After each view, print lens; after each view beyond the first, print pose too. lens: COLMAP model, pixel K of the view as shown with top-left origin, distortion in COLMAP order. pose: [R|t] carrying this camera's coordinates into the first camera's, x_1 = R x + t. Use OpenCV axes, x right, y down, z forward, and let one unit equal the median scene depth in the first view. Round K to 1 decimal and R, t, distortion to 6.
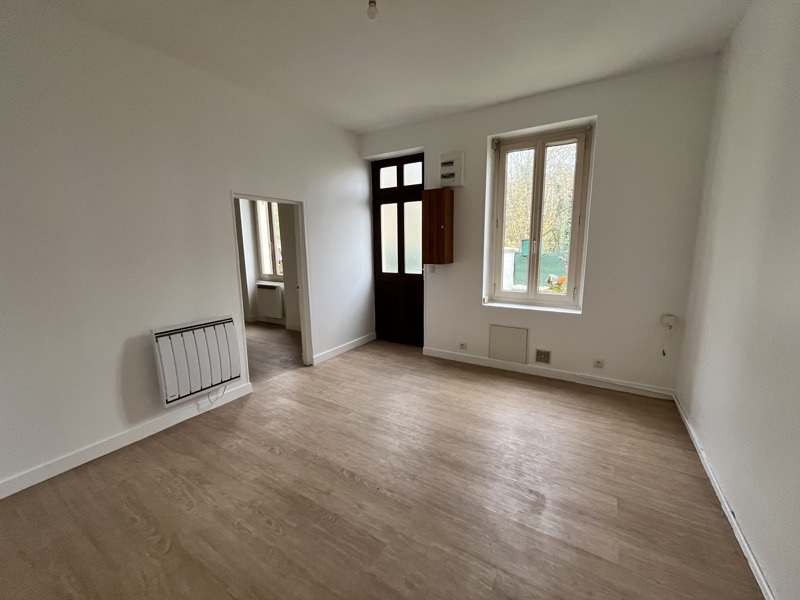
lens RADIAL K [[323.7, 0, 402.2], [0, 323.7, 301.2], [0, 0, 1]] dist [0.001491, 0.000324]
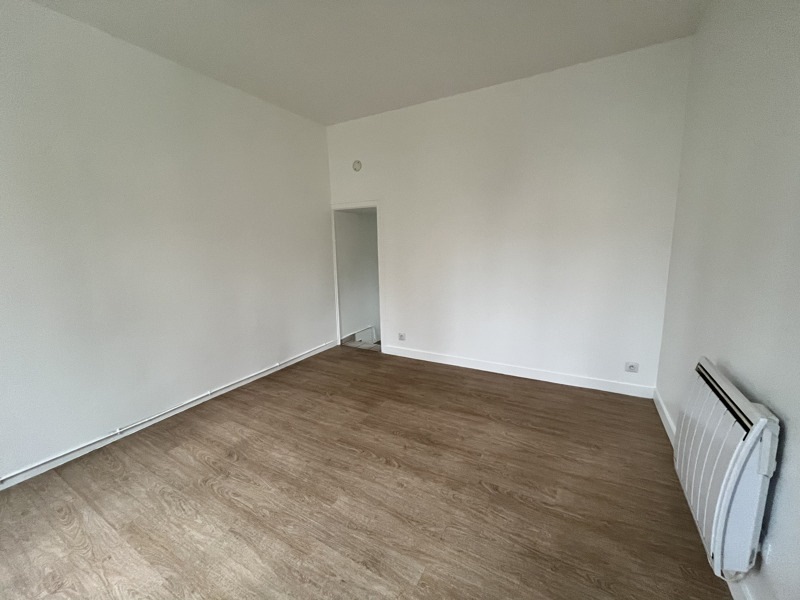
lens RADIAL K [[323.7, 0, 399.6], [0, 323.7, 296.9], [0, 0, 1]] dist [0.001491, 0.000324]
pose [[-0.998972, 0.039883, -0.021530, -0.194942], [0.030206, 0.940011, 0.339803, -0.311018], [0.033791, 0.338804, -0.940250, 1.847805]]
